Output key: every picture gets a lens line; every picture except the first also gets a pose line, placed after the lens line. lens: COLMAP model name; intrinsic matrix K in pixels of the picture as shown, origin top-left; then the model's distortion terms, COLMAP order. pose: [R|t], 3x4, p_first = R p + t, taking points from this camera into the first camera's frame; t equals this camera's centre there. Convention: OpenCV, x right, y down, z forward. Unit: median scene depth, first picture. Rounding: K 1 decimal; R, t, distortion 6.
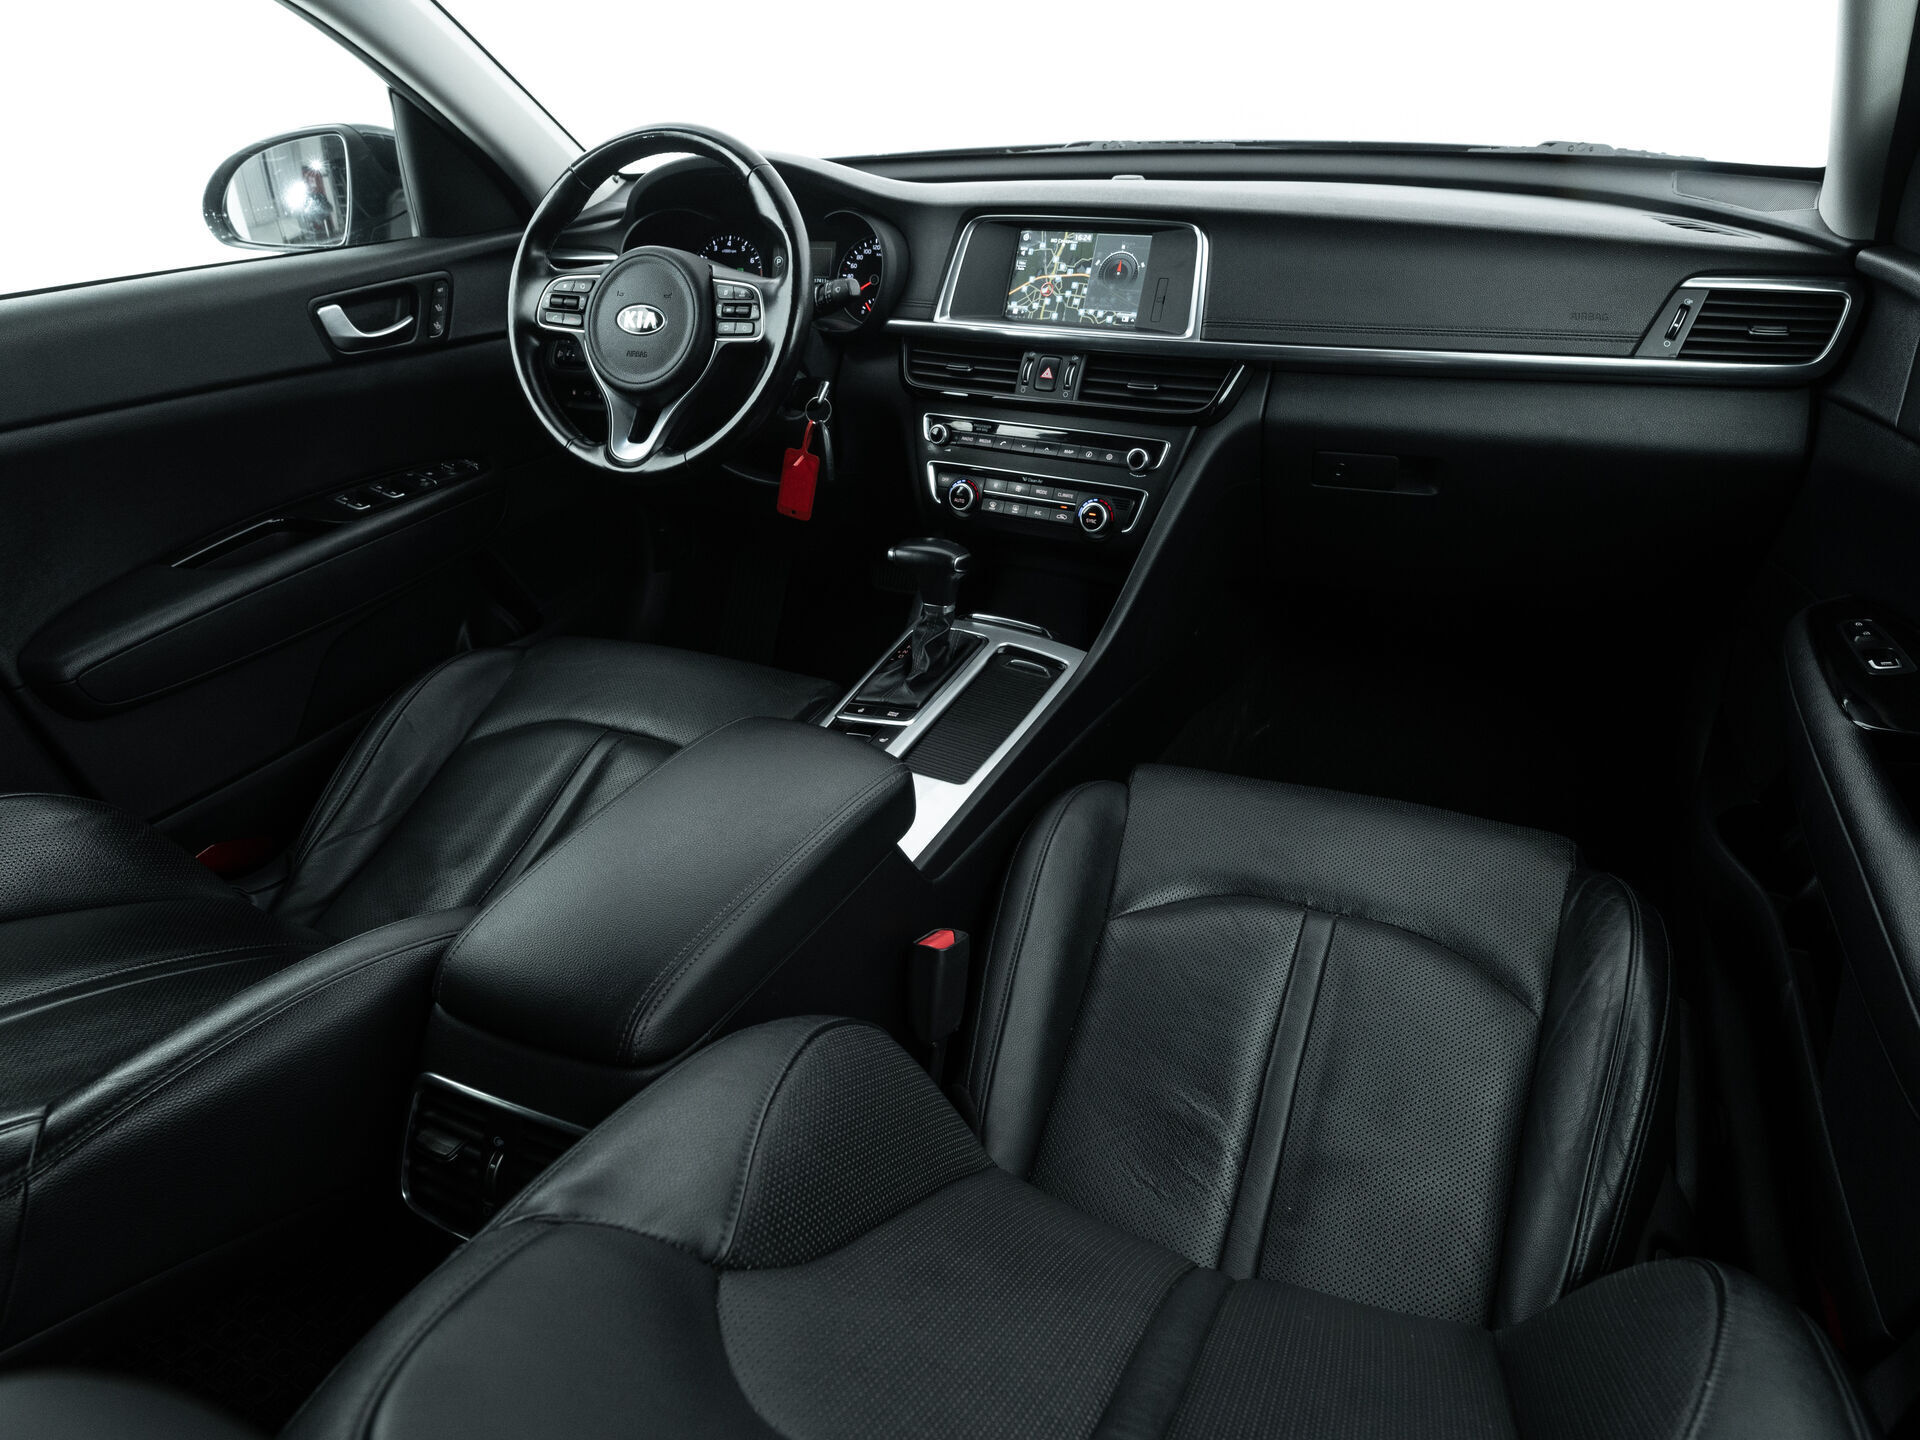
lens RADIAL K [[1251.3, 0, 938.1], [0, 1251.3, 709.8], [0, 0, 1]] dist [-0.024306, 0.000507]
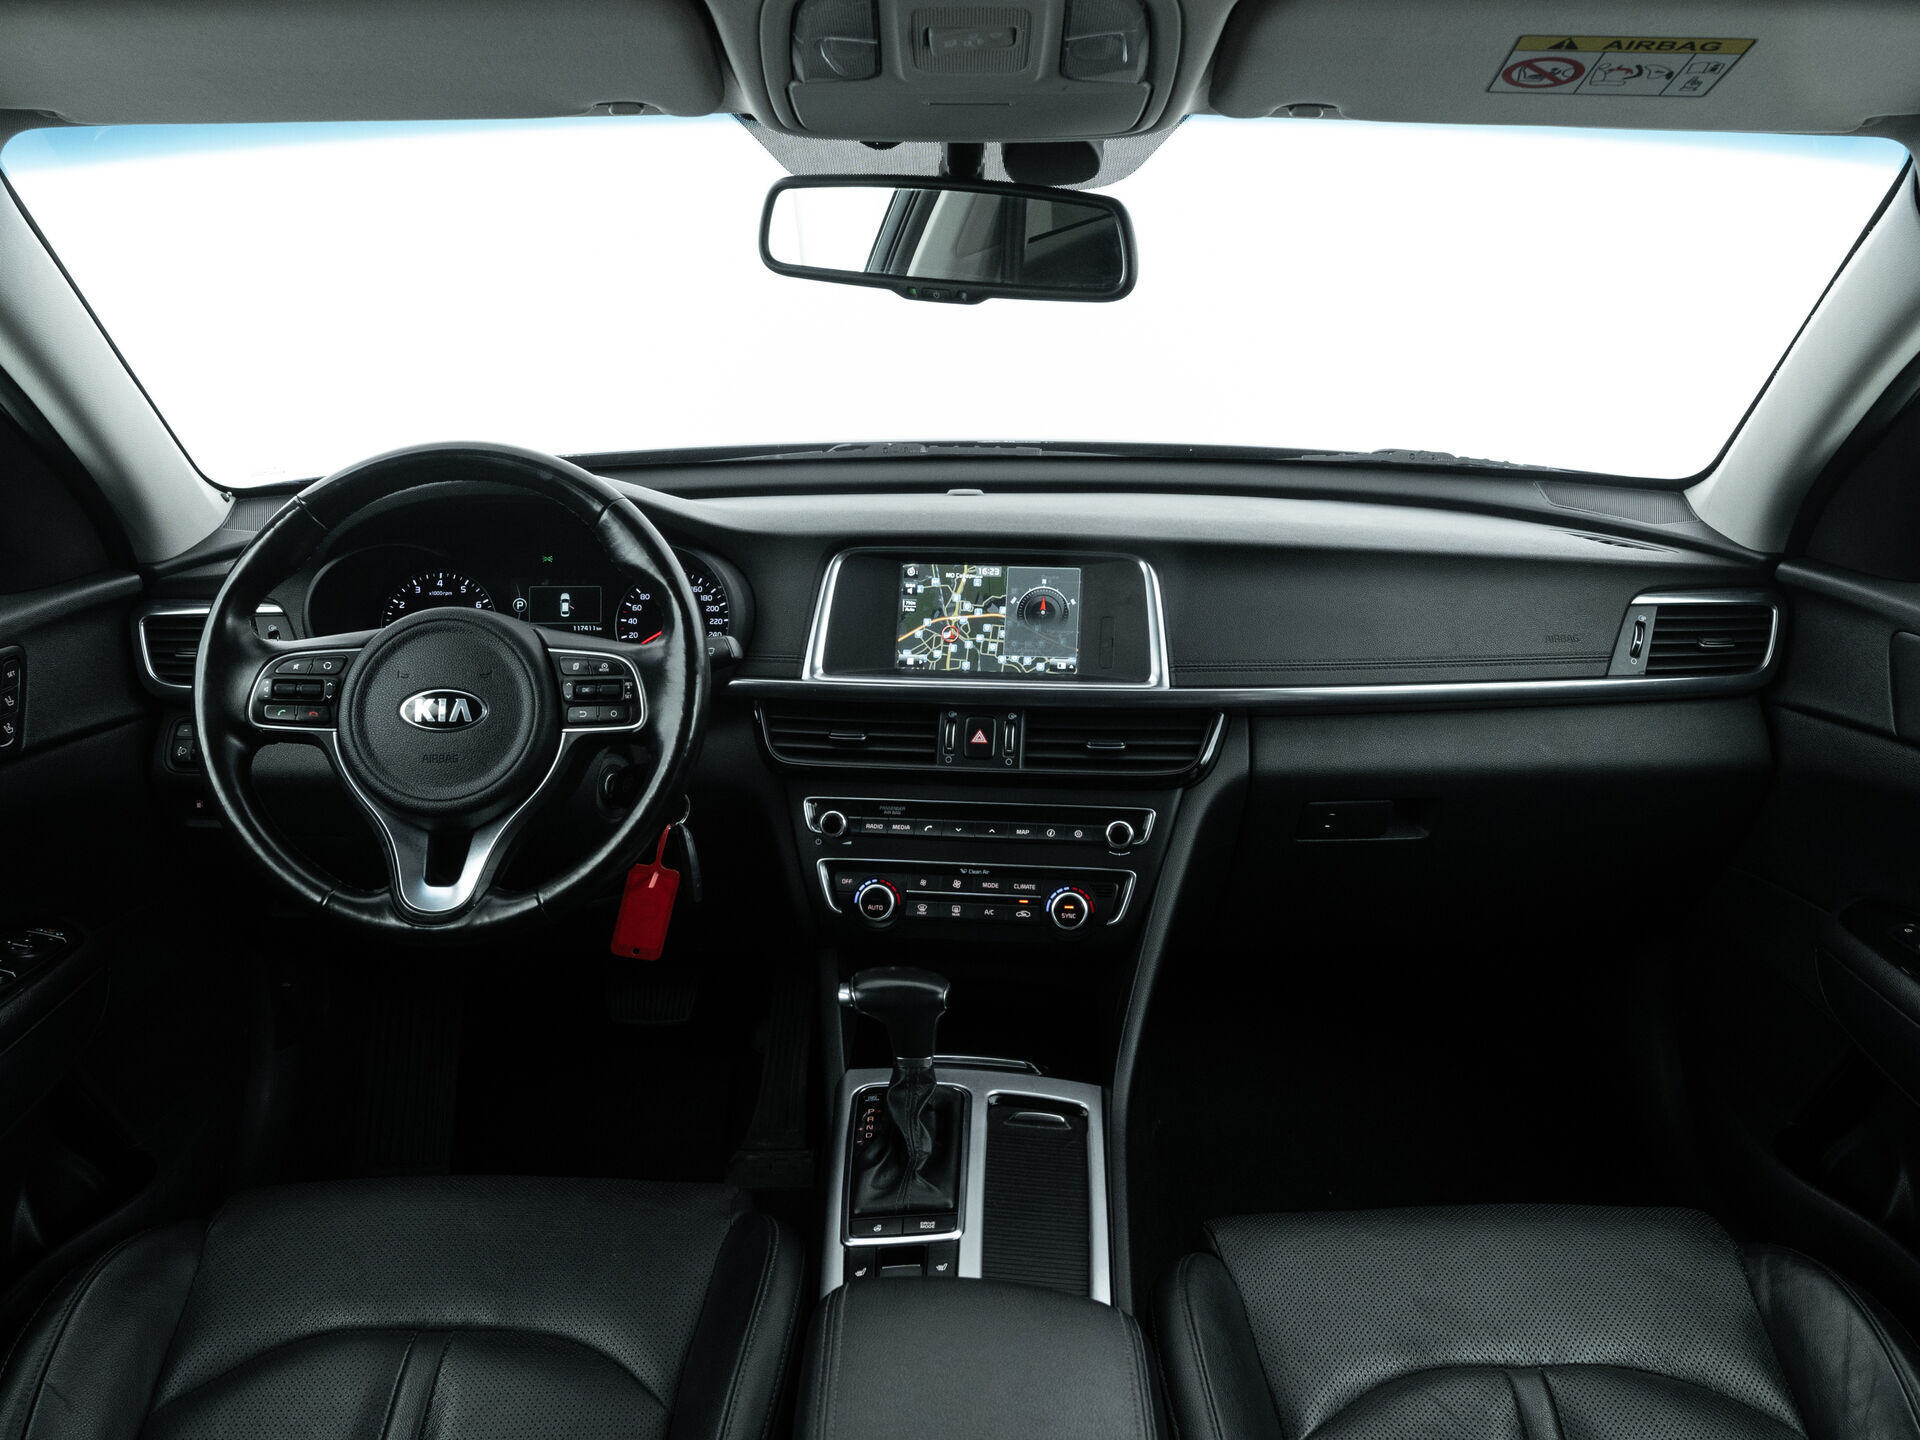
lens RADIAL K [[1575.3, 0, 985.4], [0, 1575.3, 711.4], [0, 0, 1]] dist [-0.021590, -0.007572]
pose [[0.905407, -0.074401, 0.417974, -0.322412], [0.166005, 0.968183, -0.187256, -0.096166], [-0.390743, 0.238928, 0.888951, 0.103748]]
